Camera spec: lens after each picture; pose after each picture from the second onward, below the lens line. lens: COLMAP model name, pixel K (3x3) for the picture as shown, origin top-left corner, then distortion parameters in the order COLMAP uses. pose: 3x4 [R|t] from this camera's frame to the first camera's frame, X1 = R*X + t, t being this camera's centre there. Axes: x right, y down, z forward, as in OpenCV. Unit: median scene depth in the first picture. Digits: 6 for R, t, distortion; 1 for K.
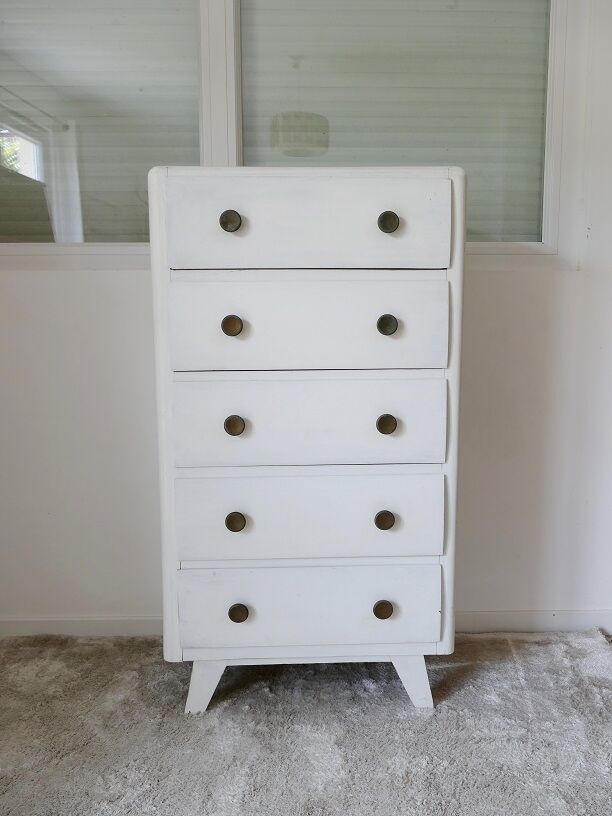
lens RADIAL K [[699.5, 0, 325.9], [0, 699.5, 416.4], [0, 0, 1]] dist [-0.021158, 0.014508]
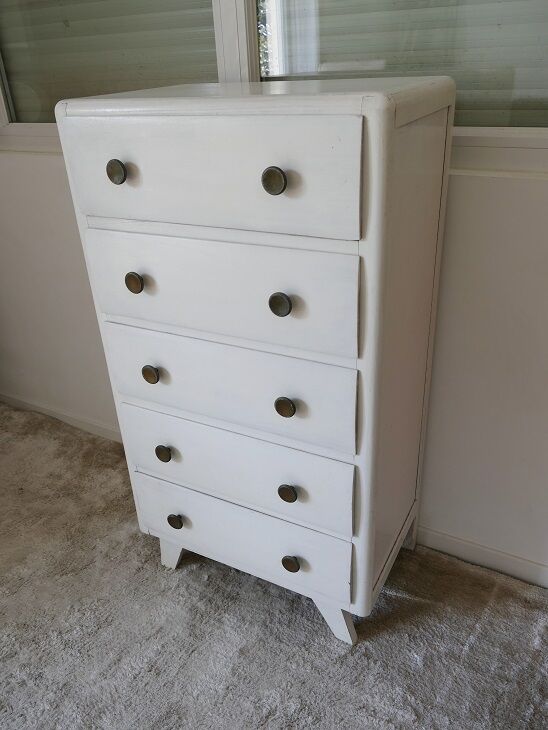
lens RADIAL K [[585.4, 0, 275.2], [0, 585.4, 361.9], [0, 0, 1]] dist [-0.014025, 0.006117]
pose [[0.863138, 0.204069, -0.461896, 0.376127], [-0.030116, 0.933879, 0.356317, -0.283213], [0.504069, -0.293641, 0.812213, 0.370800]]
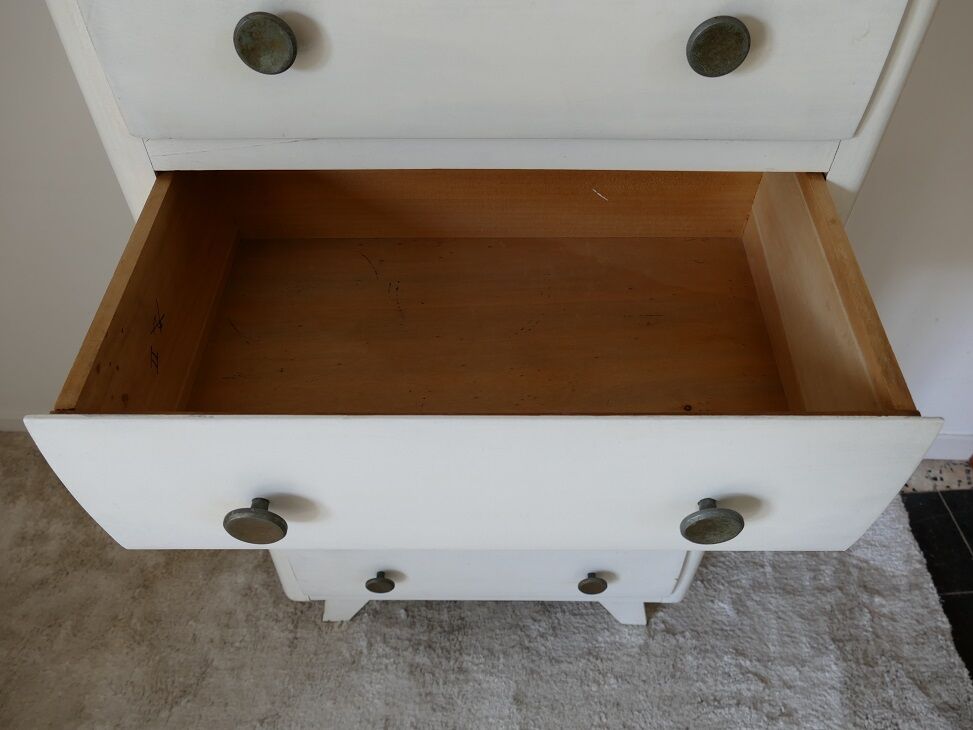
lens RADIAL K [[780.3, 0, 485.4], [0, 780.3, 359.0], [0, 0, 1]] dist [-0.014025, 0.006117]
pose [[0.998822, 0.039011, -0.028842, -0.008230], [-0.011903, 0.773368, 0.633846, -0.354092], [0.047033, -0.632756, 0.772921, 0.525272]]
